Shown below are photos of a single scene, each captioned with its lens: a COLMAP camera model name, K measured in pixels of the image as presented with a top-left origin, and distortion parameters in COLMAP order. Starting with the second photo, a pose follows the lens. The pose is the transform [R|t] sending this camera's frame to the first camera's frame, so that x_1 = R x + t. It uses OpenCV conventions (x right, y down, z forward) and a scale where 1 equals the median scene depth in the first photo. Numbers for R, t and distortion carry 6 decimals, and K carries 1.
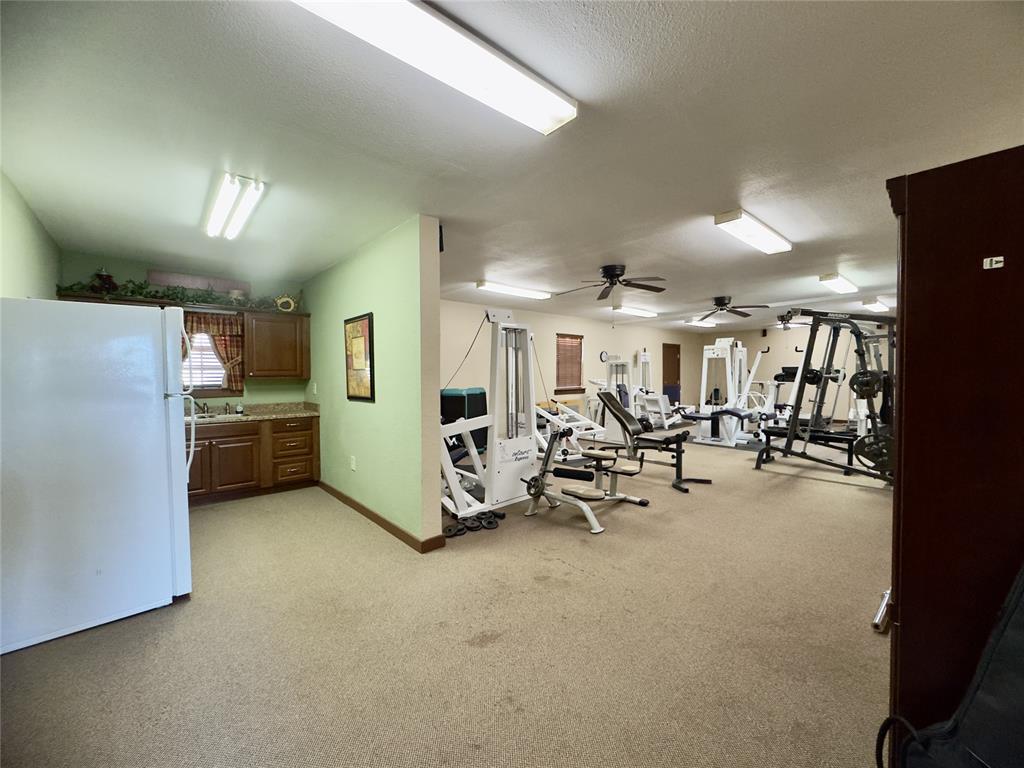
lens RADIAL K [[414.9, 0, 522.3], [0, 414.9, 383.6], [0, 0, 1]] dist [-0.004691, 0.000618]
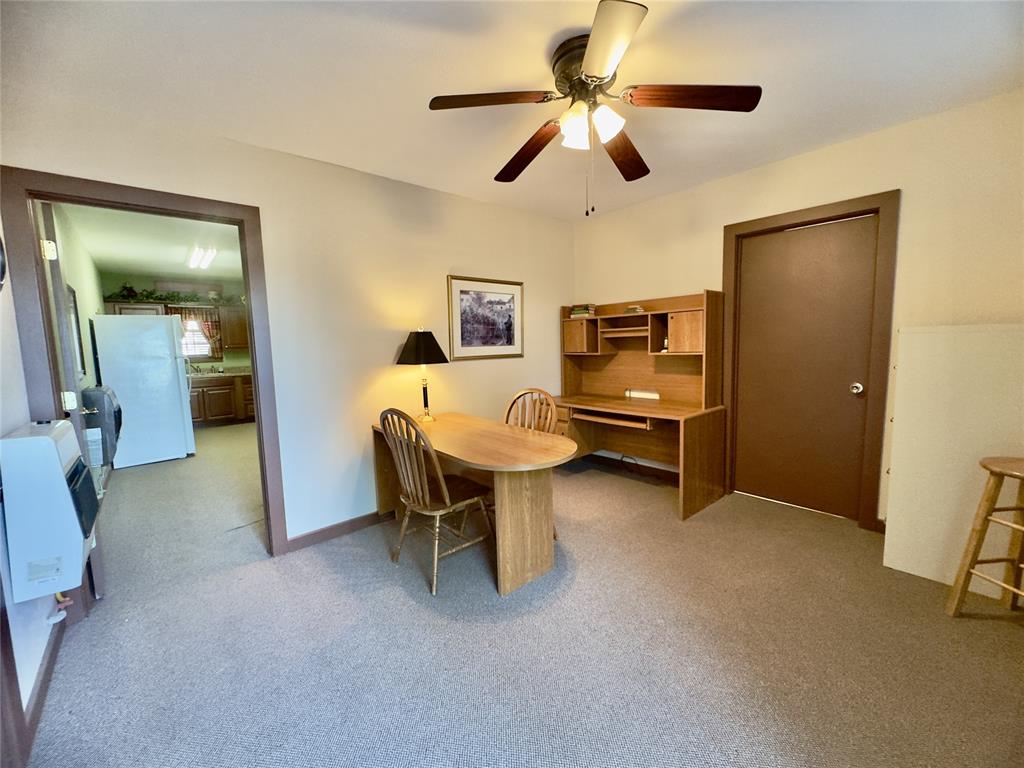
lens RADIAL K [[414.9, 0, 525.4], [0, 414.9, 387.0], [0, 0, 1]] dist [-0.004691, 0.000618]
pose [[0.999840, -0.017406, 0.004105, 0.449309], [0.017022, 0.996651, 0.079983, 0.021199], [-0.005484, -0.079900, 0.996788, -0.555088]]
